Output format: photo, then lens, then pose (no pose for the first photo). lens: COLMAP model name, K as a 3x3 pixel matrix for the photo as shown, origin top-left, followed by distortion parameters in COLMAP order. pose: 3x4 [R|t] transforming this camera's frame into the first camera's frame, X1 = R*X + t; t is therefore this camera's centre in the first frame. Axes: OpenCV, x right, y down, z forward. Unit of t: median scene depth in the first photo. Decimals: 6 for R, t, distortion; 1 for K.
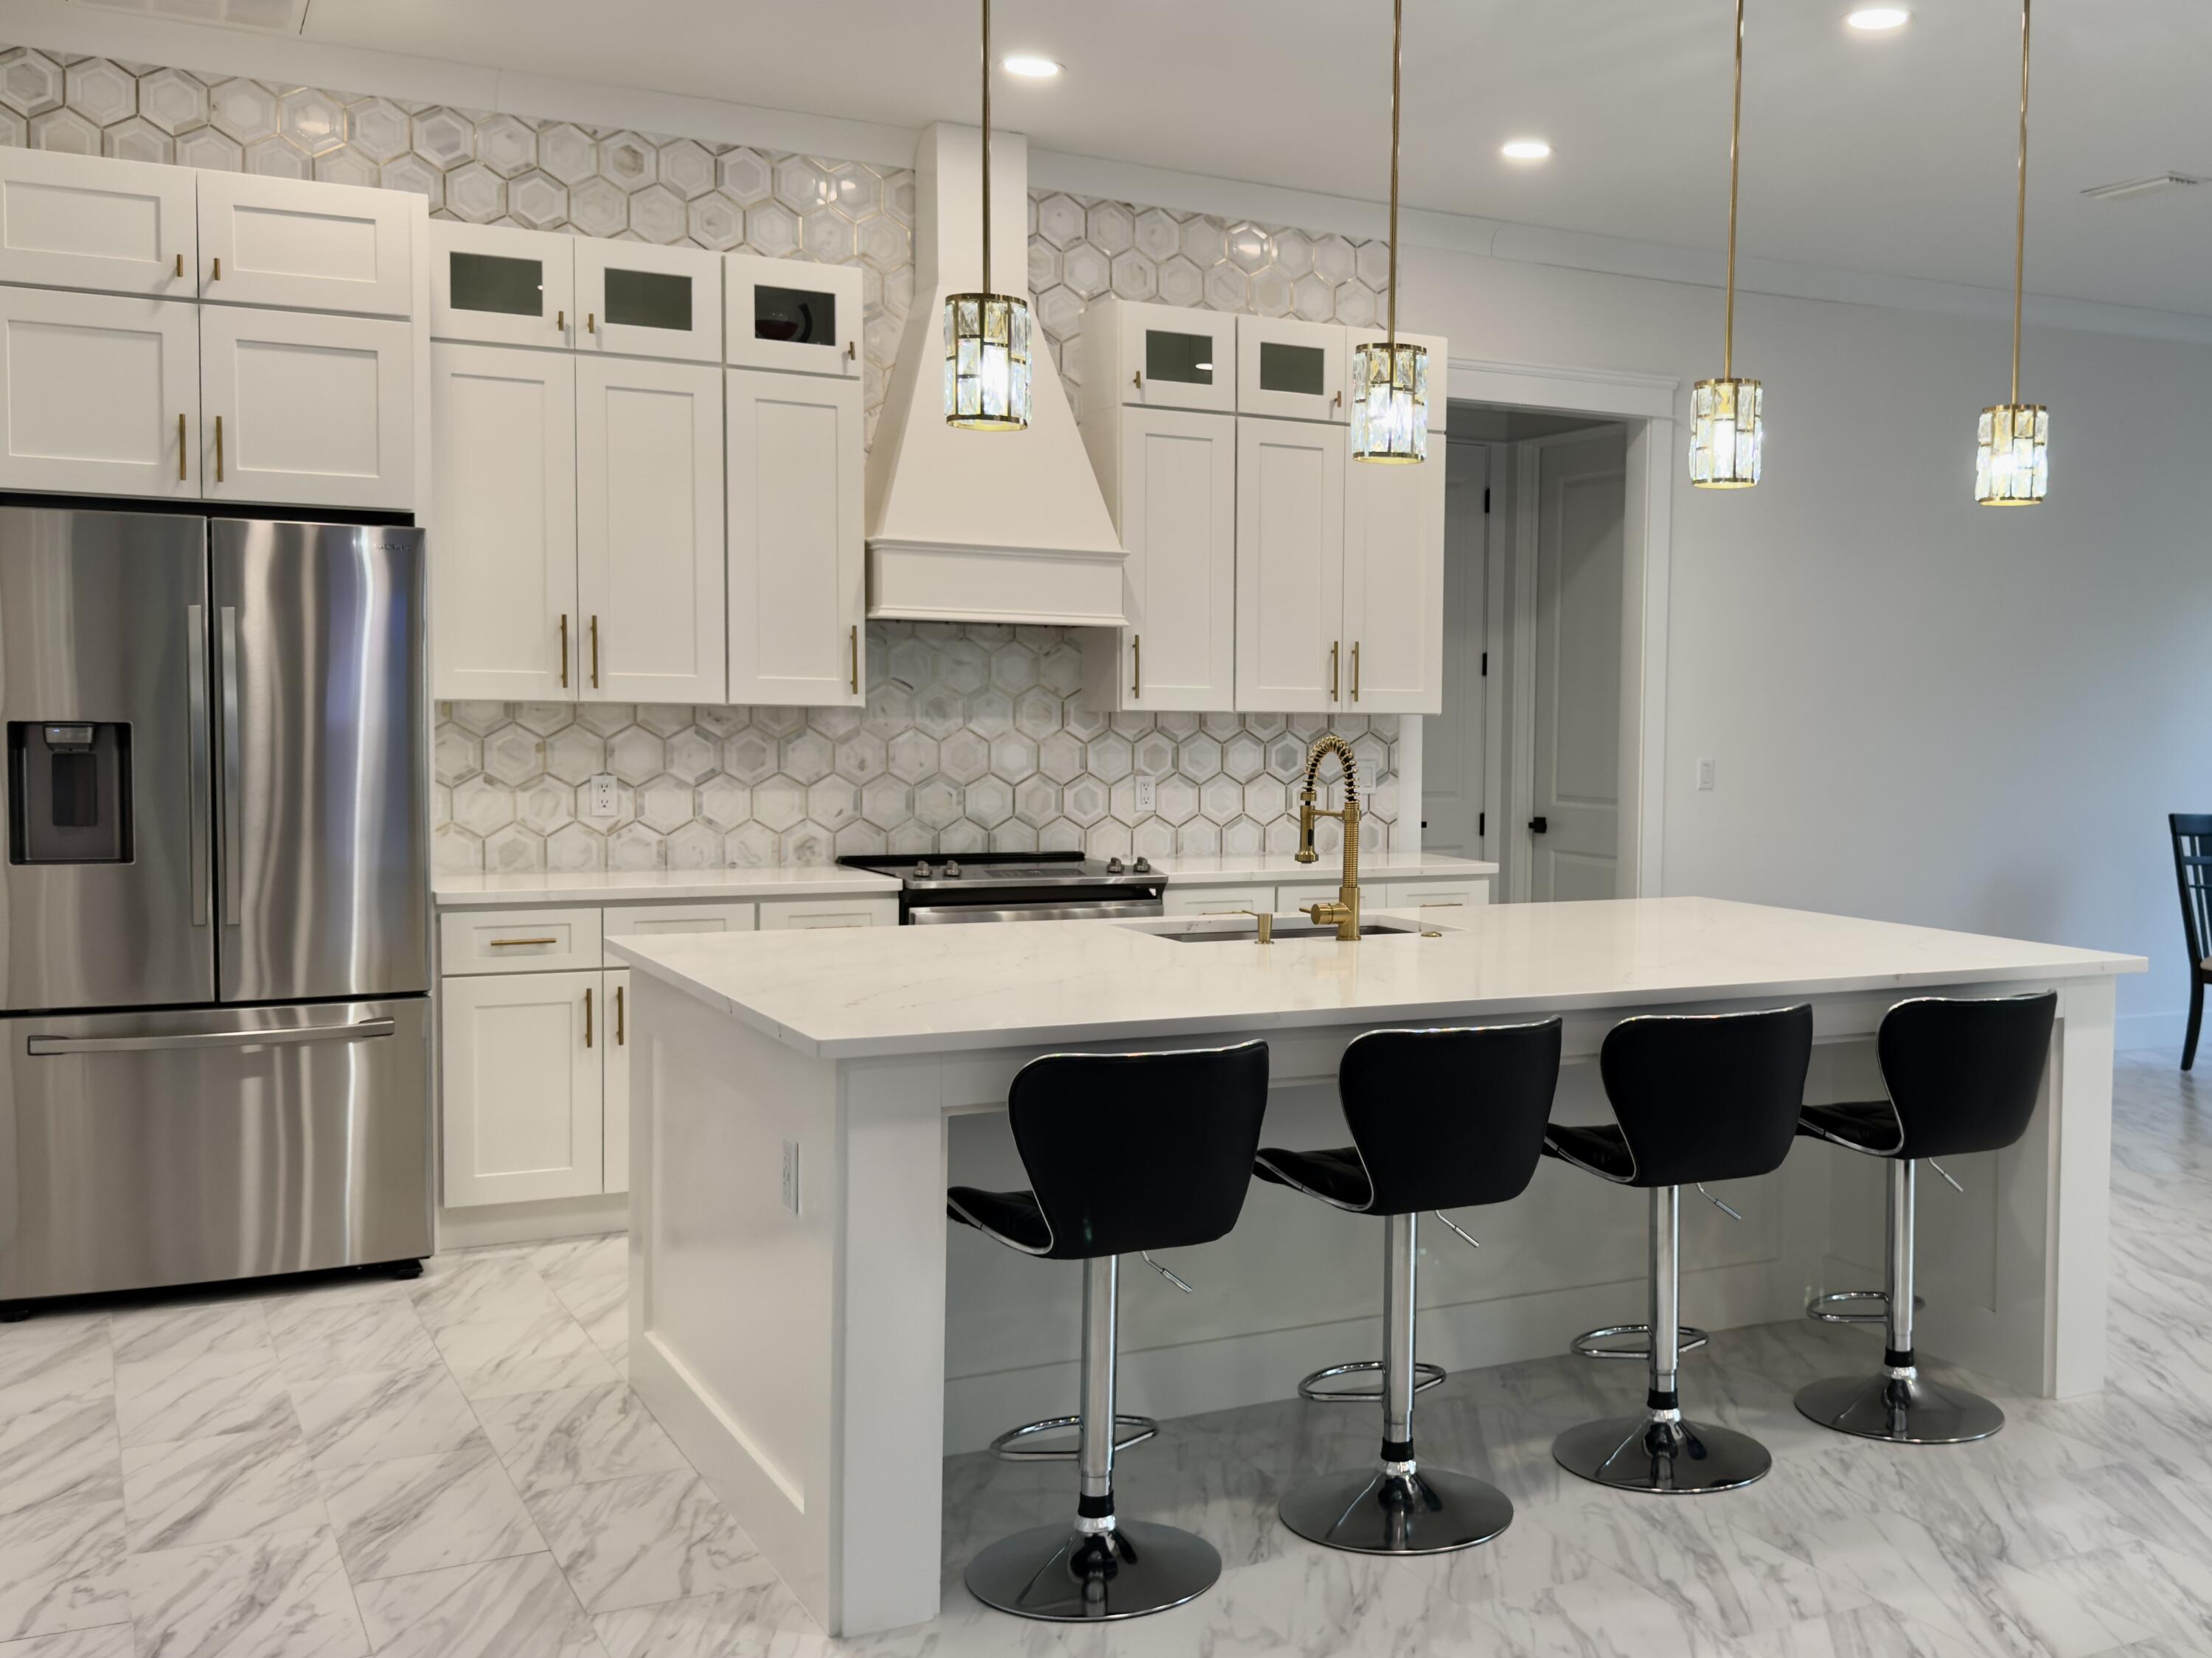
lens RADIAL K [[2221.1, 0, 1396.6], [0, 2221.1, 837.1], [0, 0, 1]] dist [0.137409, -0.233289]
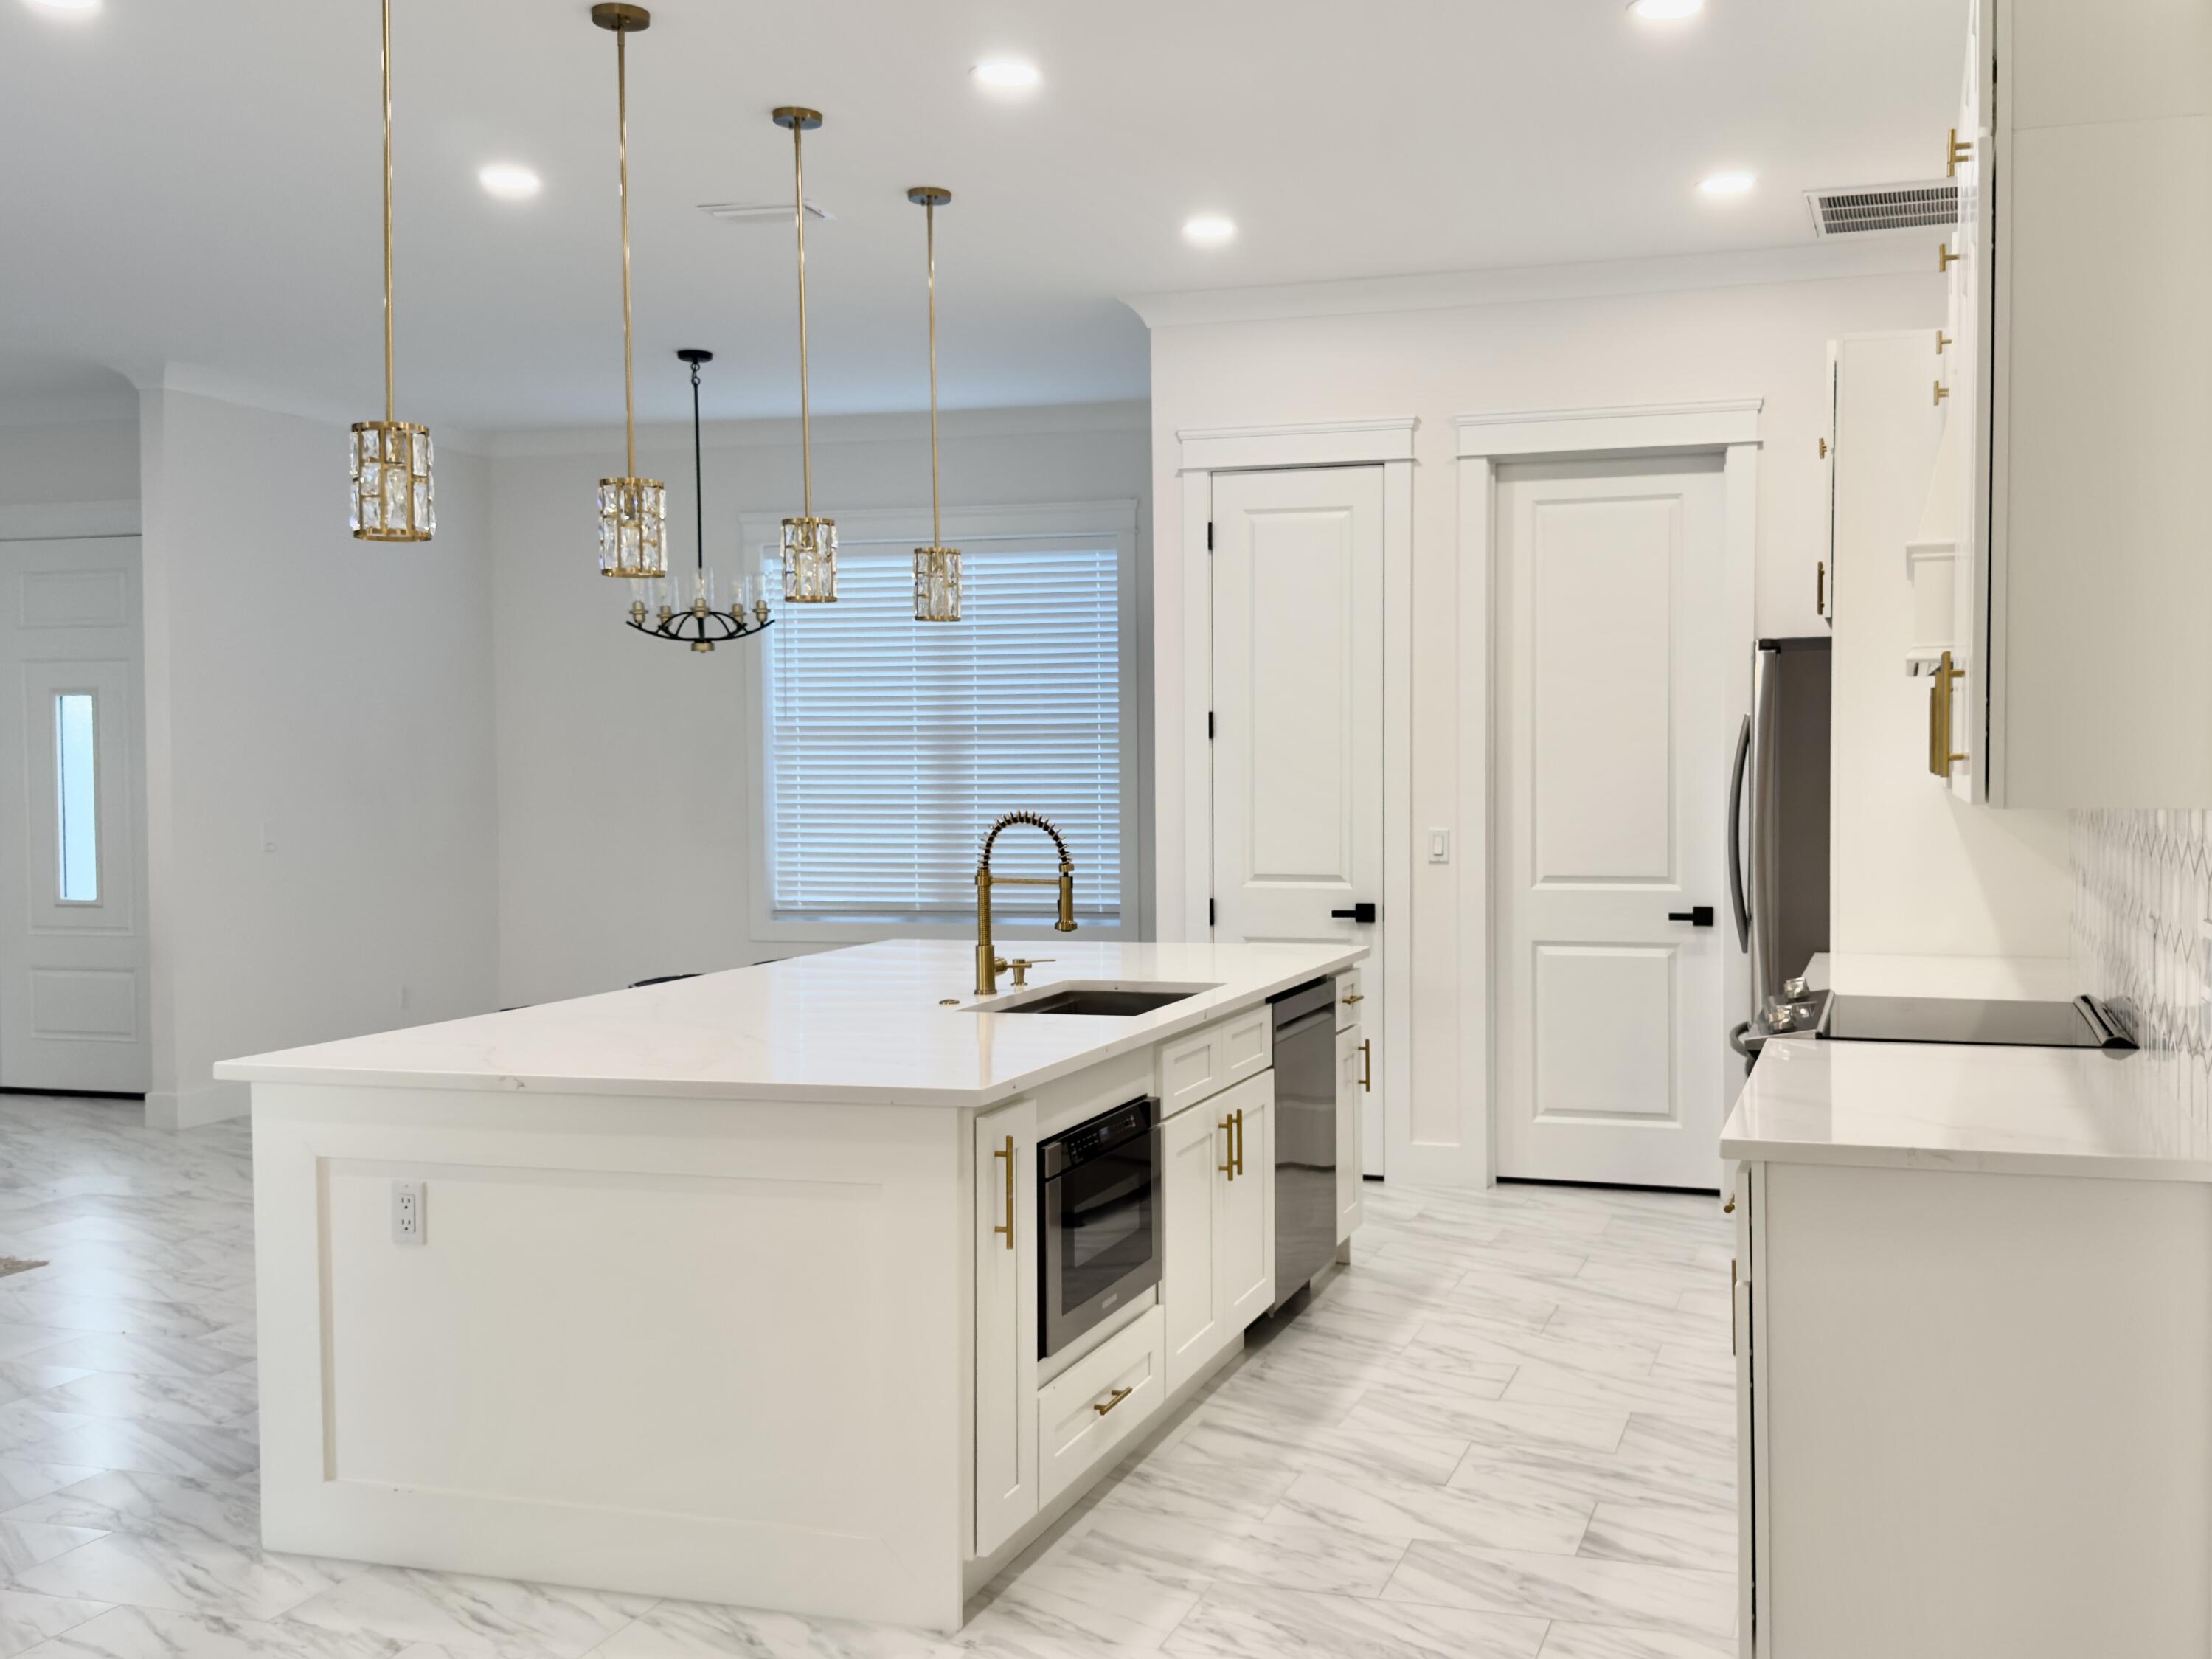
lens RADIAL K [[2154.2, 0, 1249.0], [0, 2154.2, 820.0], [0, 0, 1]] dist [0.120865, -0.243559]
pose [[-0.726932, 0.006977, -0.686674, 0.457518], [-0.044548, 0.997363, 0.057294, -0.079553], [0.685263, 0.072239, -0.724705, 1.382523]]
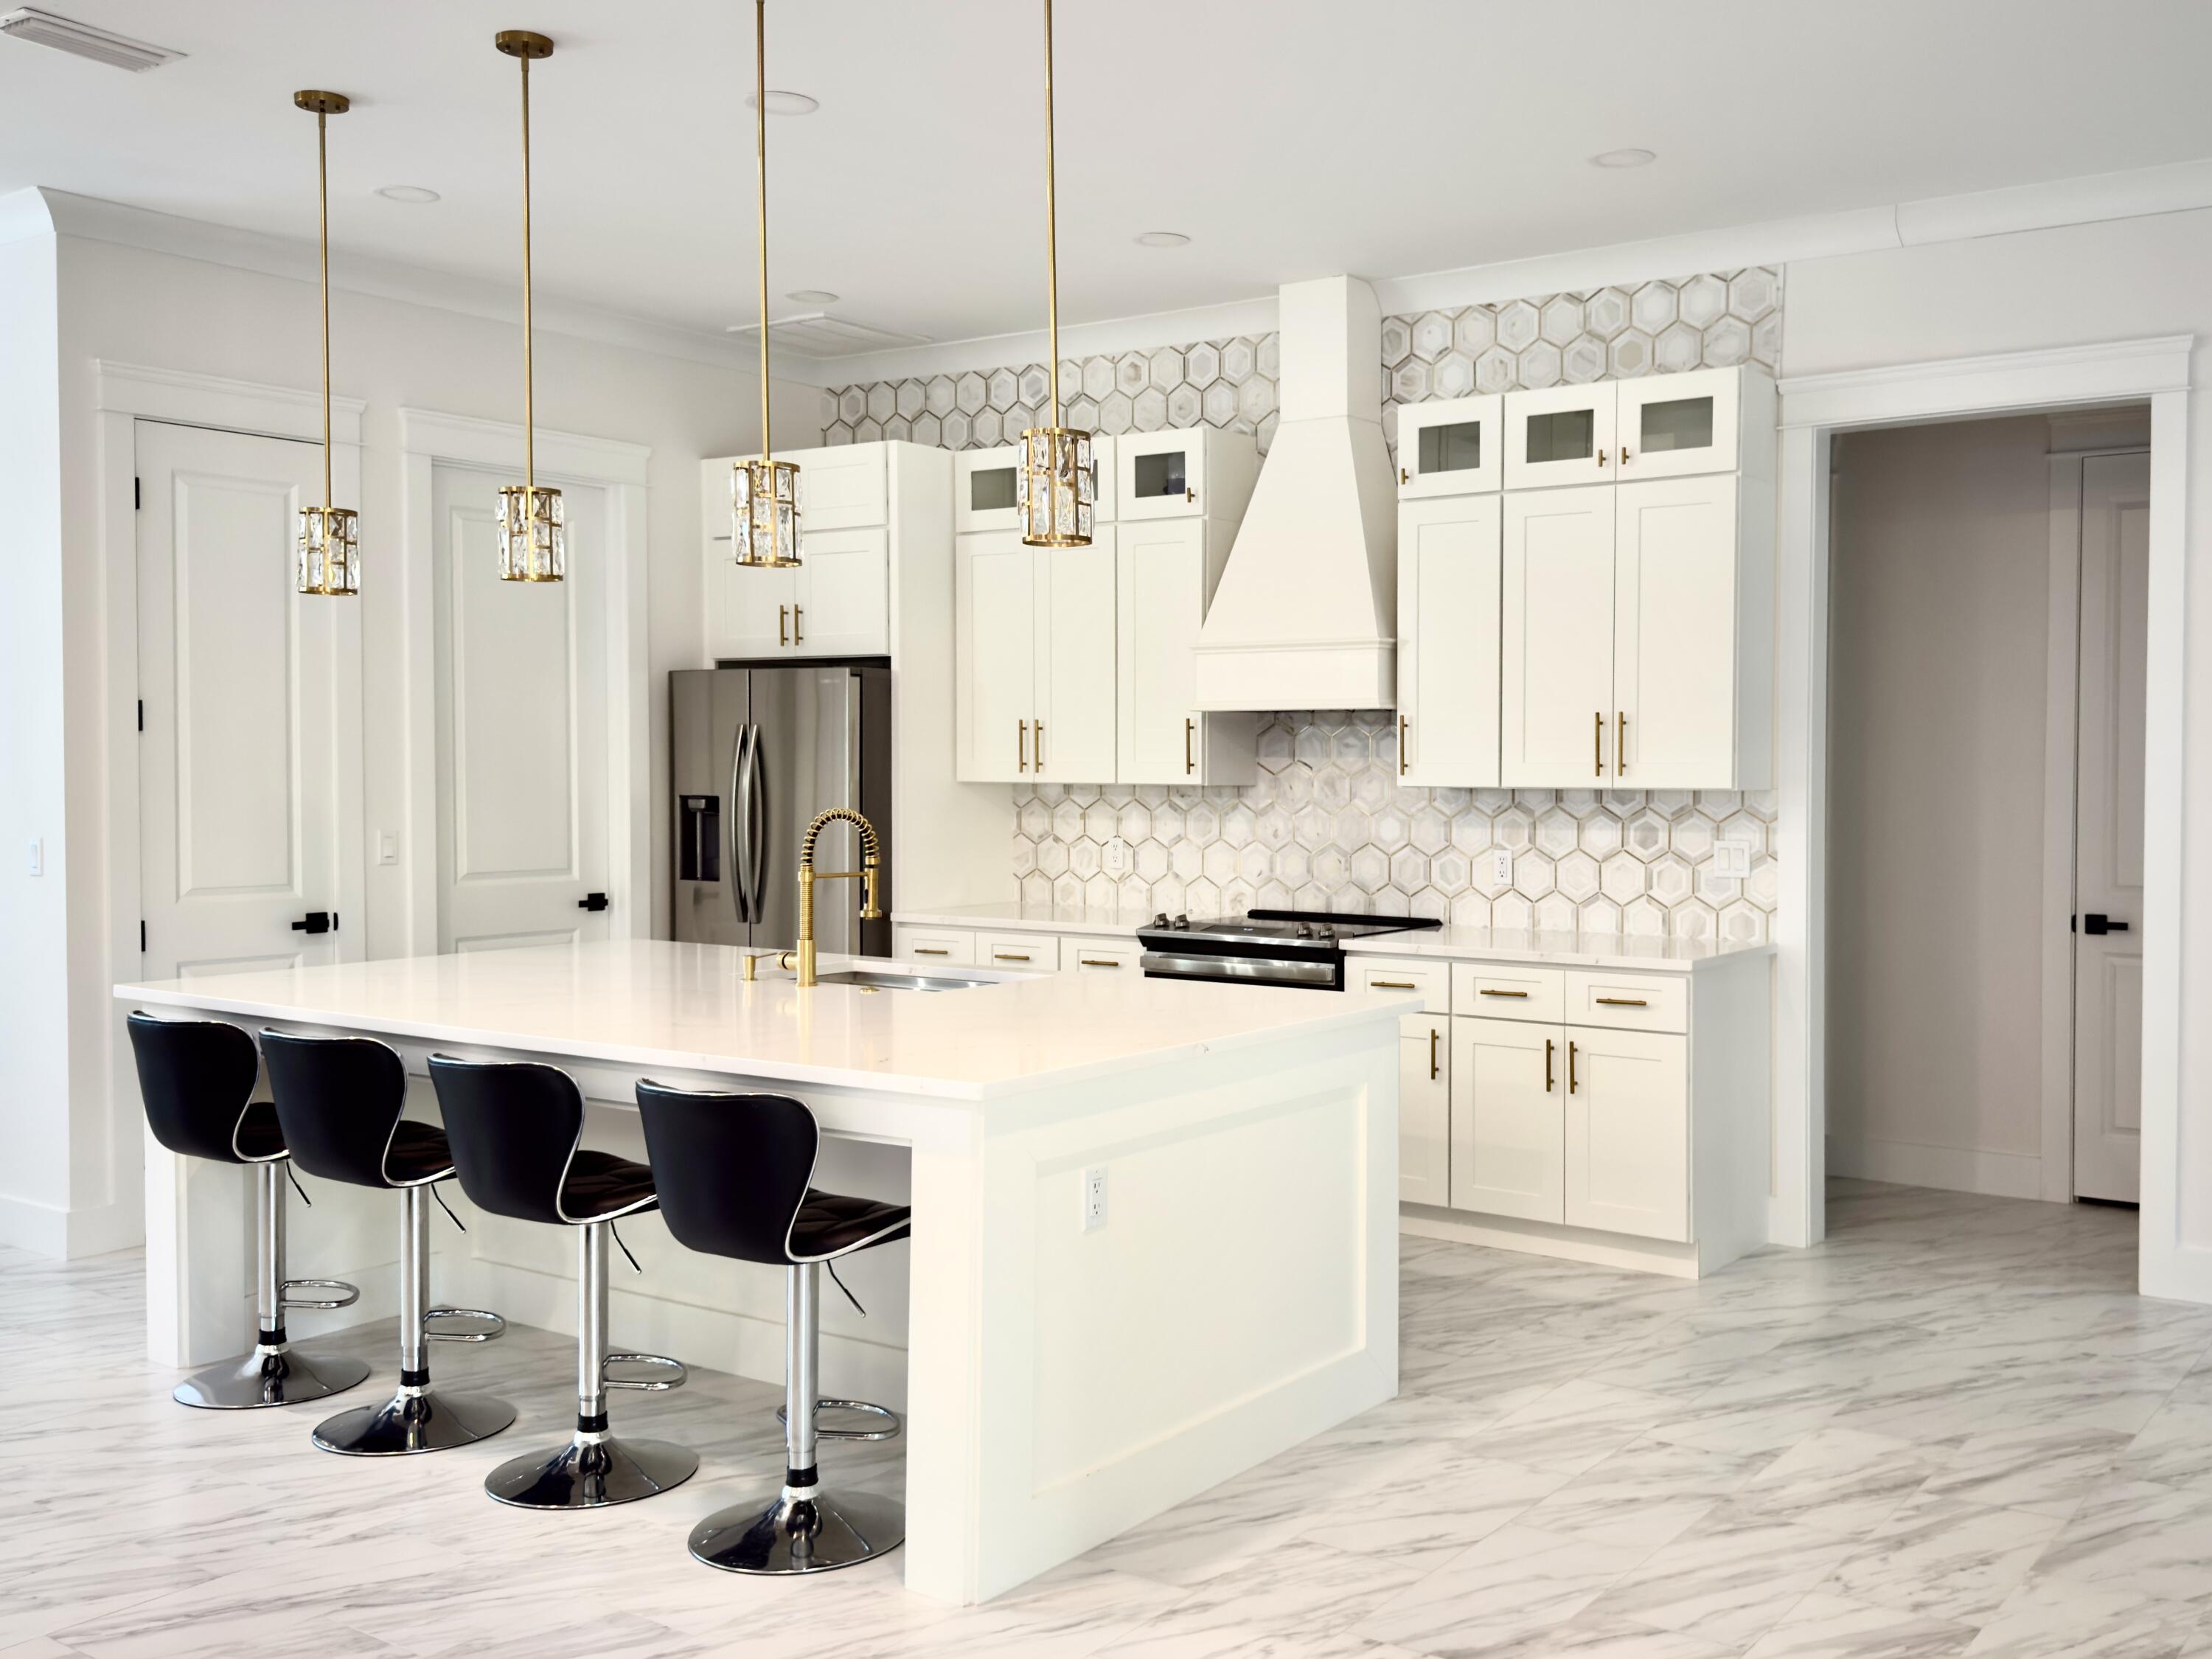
lens RADIAL K [[2035.3, 0, 1334.2], [0, 2035.3, 817.1], [0, 0, 1]] dist [0.103309, -0.011883]
pose [[0.461406, 0.010194, -0.887130, 0.768576], [-0.049229, 0.998688, -0.014129, -0.028814], [0.885822, 0.050192, 0.461303, 0.557714]]
